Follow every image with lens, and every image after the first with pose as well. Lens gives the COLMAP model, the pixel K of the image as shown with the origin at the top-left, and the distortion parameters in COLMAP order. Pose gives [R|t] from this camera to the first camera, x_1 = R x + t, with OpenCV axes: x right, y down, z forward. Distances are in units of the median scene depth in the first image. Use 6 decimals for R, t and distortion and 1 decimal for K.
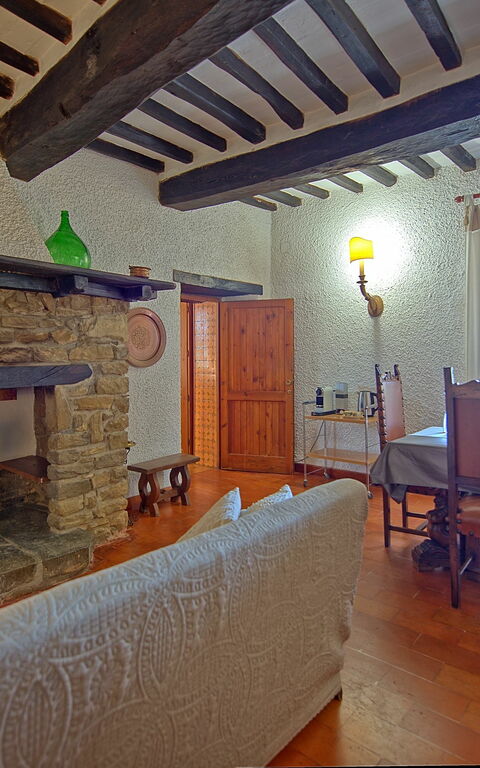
lens RADIAL K [[491.1, 0, 238.3], [0, 491.1, 381.2], [0, 0, 1]] dist [-0.027870, -0.001399]
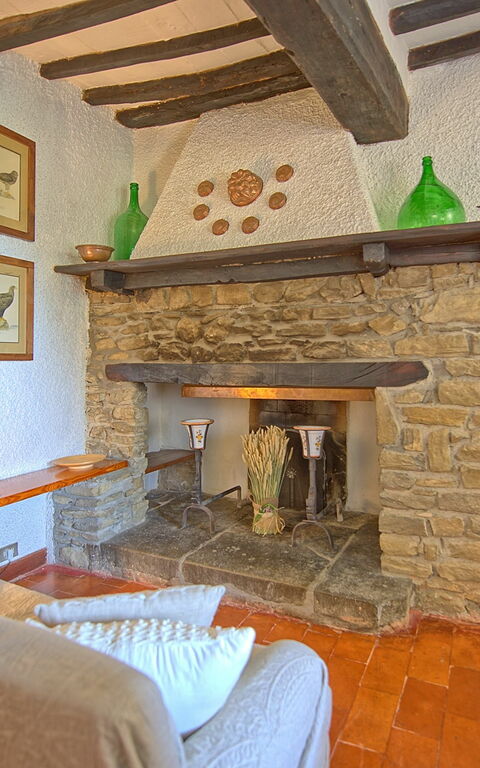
lens RADIAL K [[491.1, 0, 240.2], [0, 491.1, 384.3], [0, 0, 1]] dist [-0.027870, -0.001399]
pose [[0.247671, 0.046382, -0.967733, 0.333970], [-0.042063, 0.998426, 0.037088, -0.016243], [0.967931, 0.031521, 0.249232, 0.569703]]
